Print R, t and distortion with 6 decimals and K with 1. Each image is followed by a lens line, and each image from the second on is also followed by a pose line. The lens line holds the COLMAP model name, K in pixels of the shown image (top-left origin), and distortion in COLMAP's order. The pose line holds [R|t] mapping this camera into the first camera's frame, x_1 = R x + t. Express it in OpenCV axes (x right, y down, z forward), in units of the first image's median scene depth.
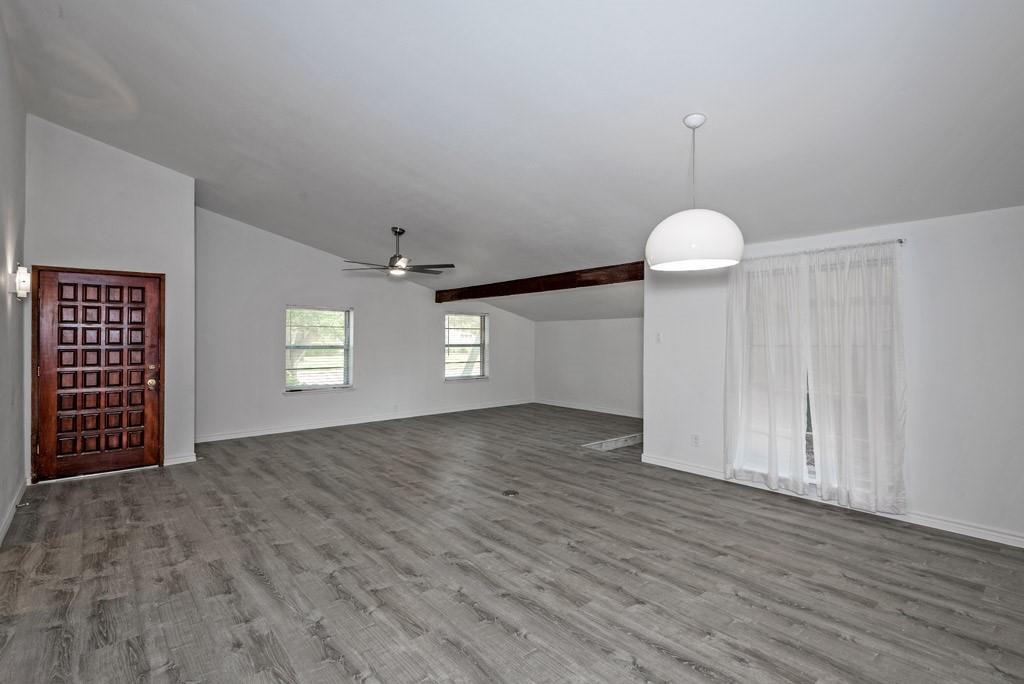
lens RADIAL K [[476.8, 0, 507.4], [0, 476.8, 342.2], [0, 0, 1]] dist [0.024923, -0.014165]
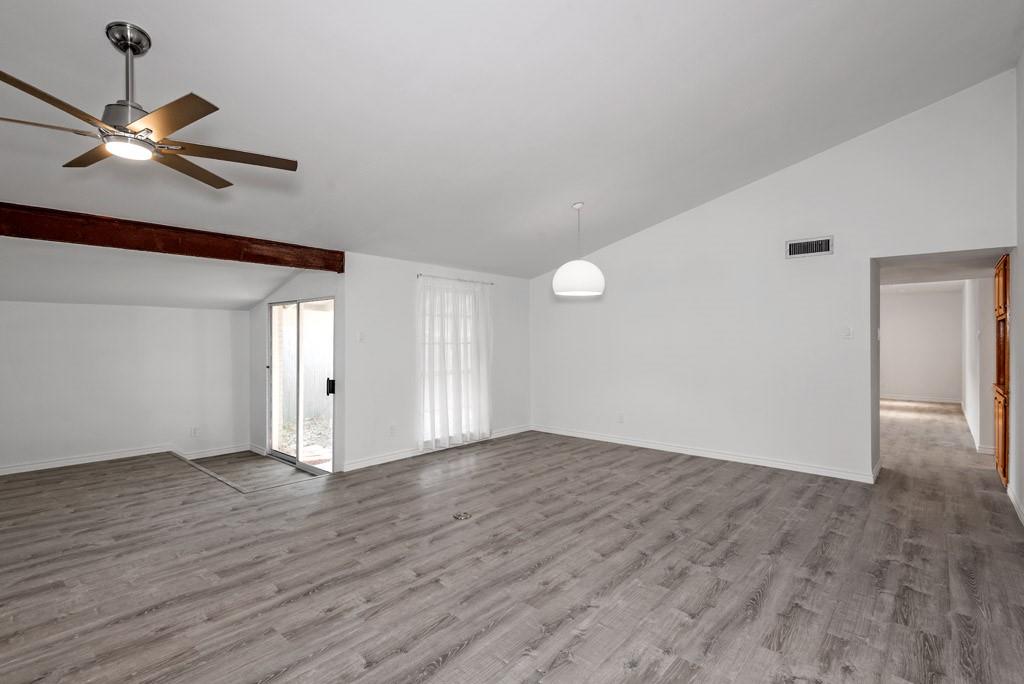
lens RADIAL K [[476.8, 0, 507.4], [0, 476.8, 342.2], [0, 0, 1]] dist [0.024923, -0.014165]
pose [[-0.124986, -0.007872, 0.992127, -1.153945], [0.005754, 0.999946, 0.008659, -0.017804], [-0.992142, 0.006791, -0.124934, 1.336224]]
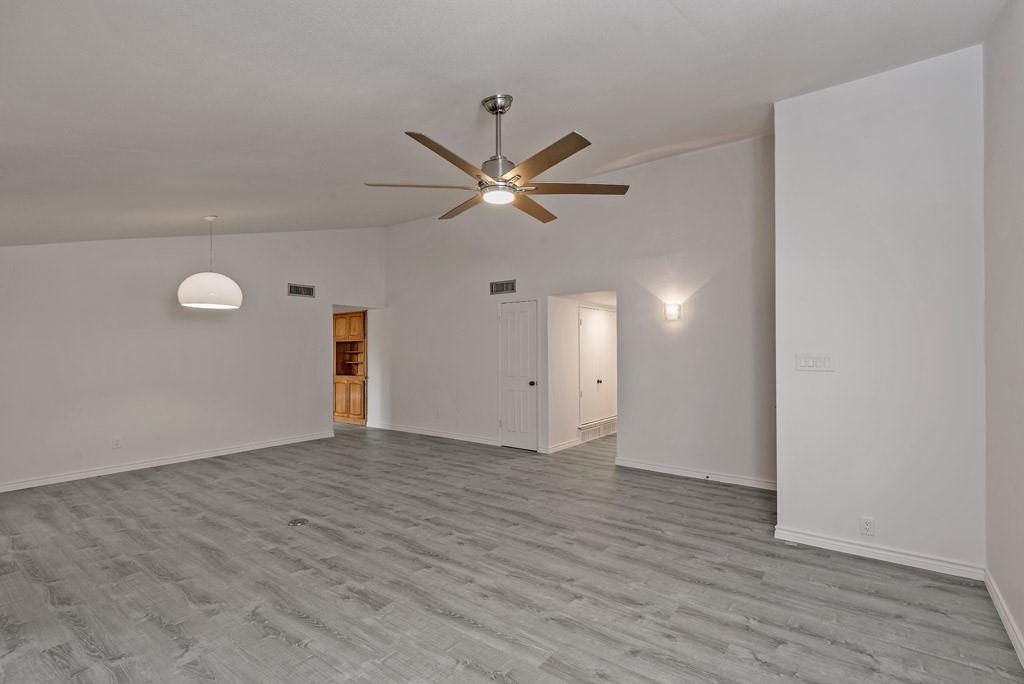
lens RADIAL K [[476.8, 0, 507.4], [0, 476.8, 342.2], [0, 0, 1]] dist [0.024923, -0.014165]
pose [[-0.982977, -0.000498, -0.183726, -0.281017], [0.002009, 0.999907, -0.013457, -0.013741], [0.183716, -0.013598, -0.982885, 2.566290]]
